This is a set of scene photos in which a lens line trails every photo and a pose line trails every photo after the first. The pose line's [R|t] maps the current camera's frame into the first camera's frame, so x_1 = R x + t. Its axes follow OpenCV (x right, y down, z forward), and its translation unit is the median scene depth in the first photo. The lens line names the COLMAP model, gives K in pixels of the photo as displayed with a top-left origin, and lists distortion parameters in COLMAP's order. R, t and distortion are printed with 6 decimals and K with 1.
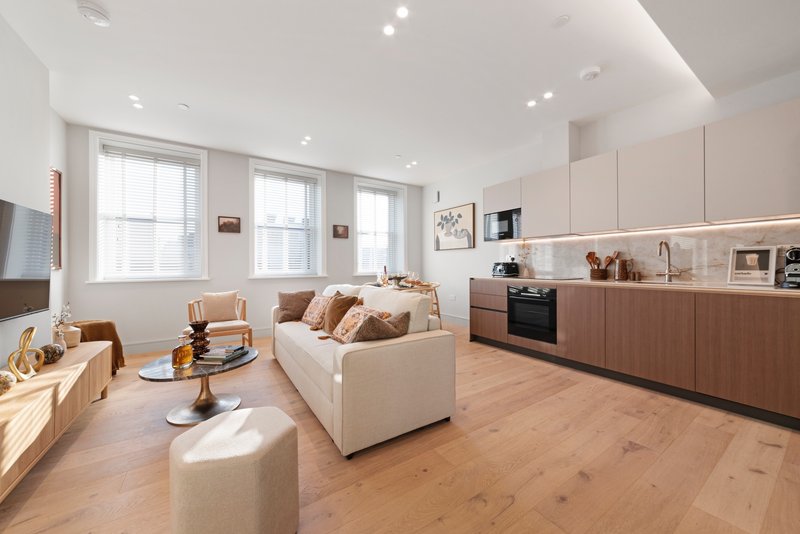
lens RADIAL K [[290.0, 0, 396.3], [0, 290.0, 264.5], [0, 0, 1]] dist [-0.004089, -0.000041]
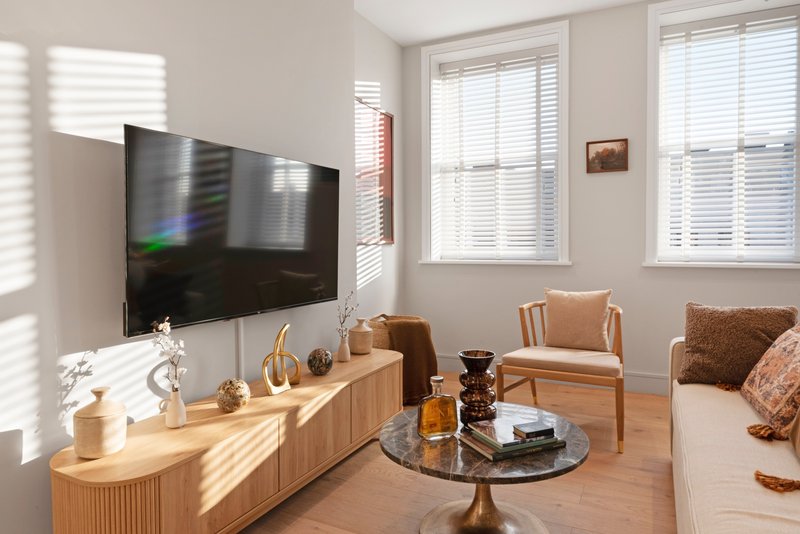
lens RADIAL K [[508.5, 0, 394.4], [0, 508.5, 255.7], [0, 0, 1]] dist [-0.008962, -0.003296]
pose [[0.507132, 0.026754, -0.861453, -0.007765], [0.007238, 0.999351, 0.035297, 0.000401], [0.861838, -0.024136, 0.506609, 0.283782]]
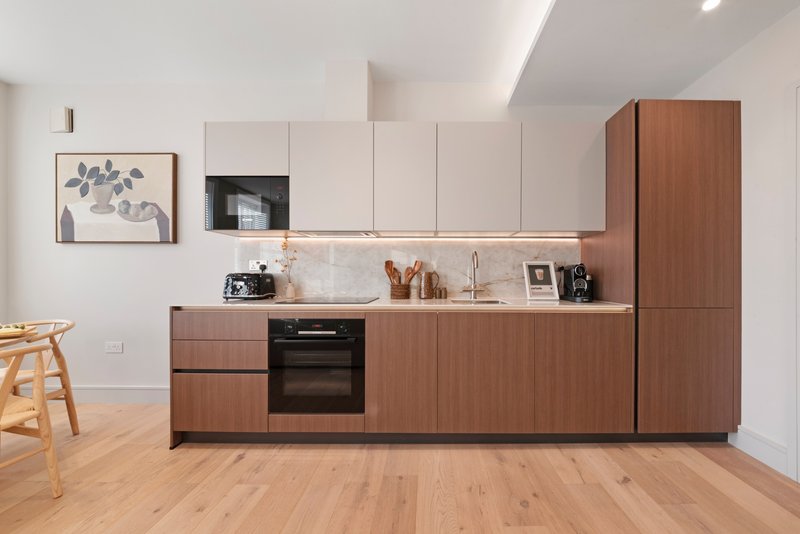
lens RADIAL K [[304.0, 0, 426.5], [0, 304.0, 277.7], [0, 0, 1]] dist [-0.009146, 0.000114]
pose [[0.536924, 0.004747, 0.843618, 0.084174], [-0.007382, 0.999972, -0.000929, -0.000855], [-0.843599, -0.005729, 0.536944, 0.484896]]
